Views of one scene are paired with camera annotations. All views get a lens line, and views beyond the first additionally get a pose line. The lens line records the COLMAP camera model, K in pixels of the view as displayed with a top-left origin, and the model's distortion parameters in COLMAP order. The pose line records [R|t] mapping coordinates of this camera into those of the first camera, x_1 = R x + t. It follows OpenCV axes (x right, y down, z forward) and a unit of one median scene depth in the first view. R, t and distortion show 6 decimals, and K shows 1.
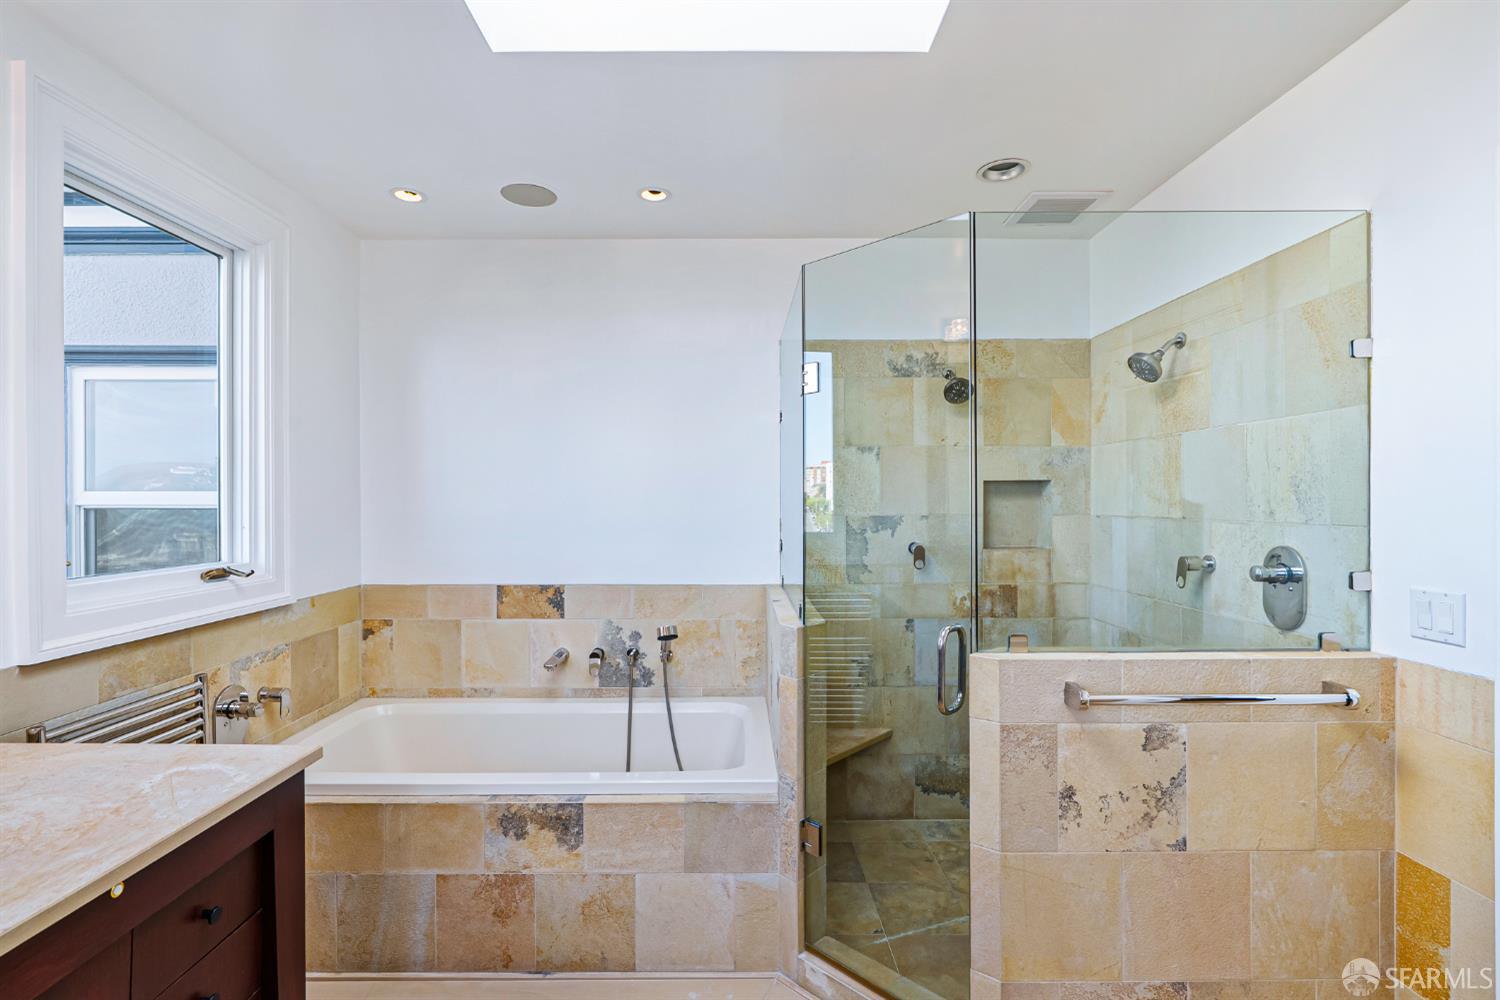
lens RADIAL K [[679.0, 0, 750.0], [0, 679.0, 500.0], [0, 0, 1]] dist [0.000262, 0.000063]
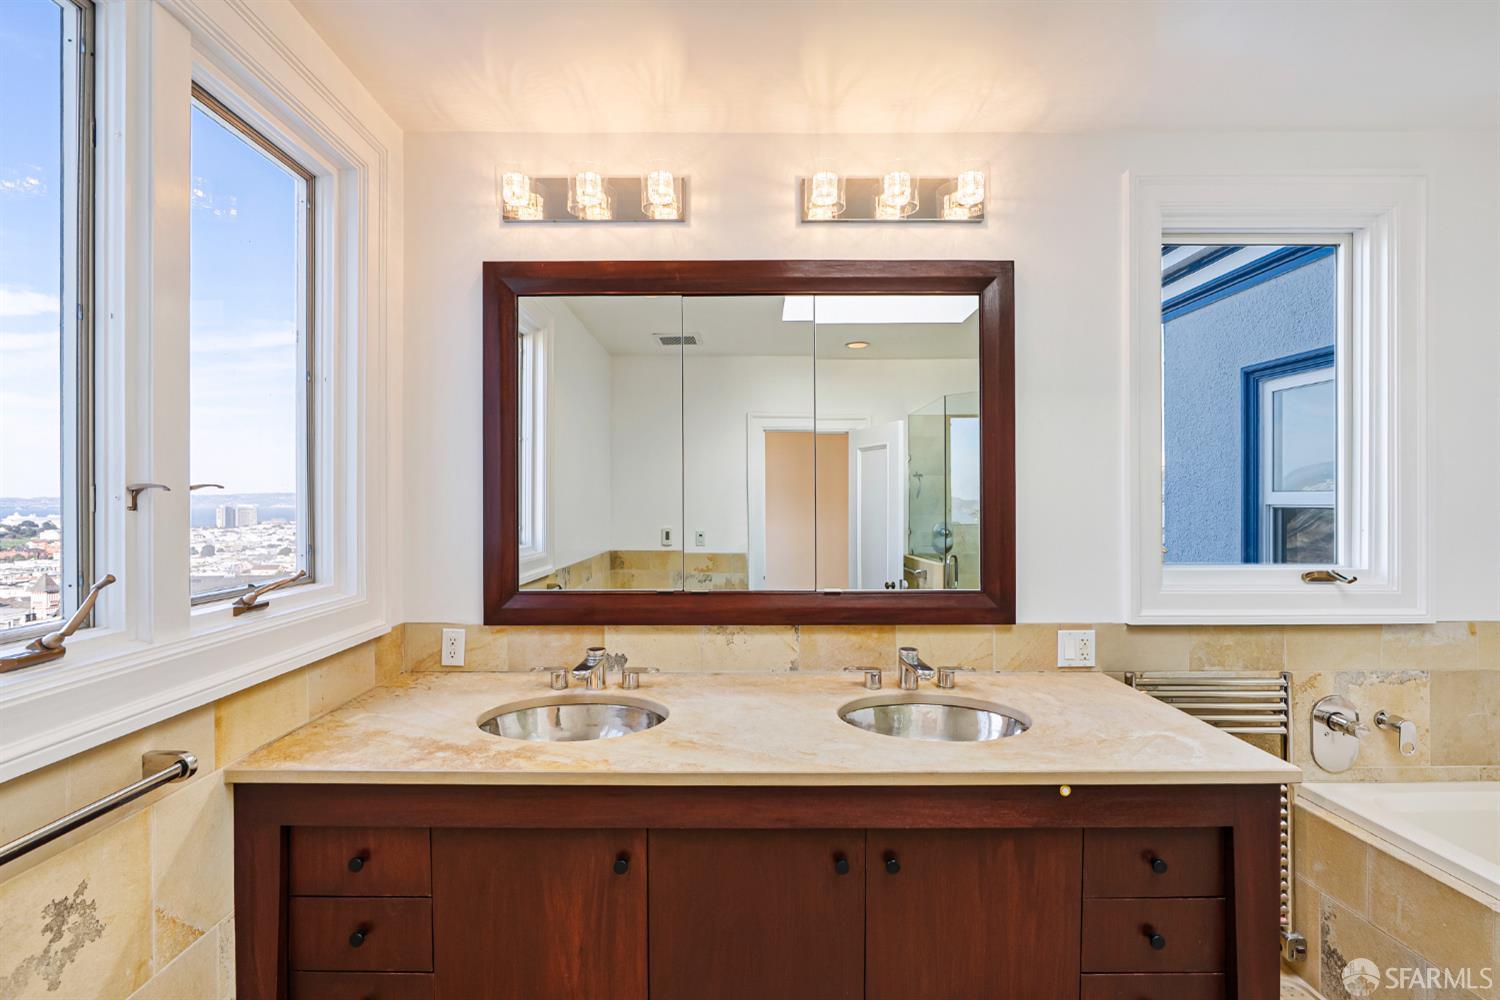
lens RADIAL K [[713.7, 0, 750.0], [0, 713.7, 500.0], [0, 0, 1]] dist [-0.000197, 0.000445]
pose [[0.009082, 0.002331, -0.999956, 0.234642], [-0.001984, 0.999995, 0.002313, -0.001239], [0.999957, 0.001963, 0.009086, 0.179615]]
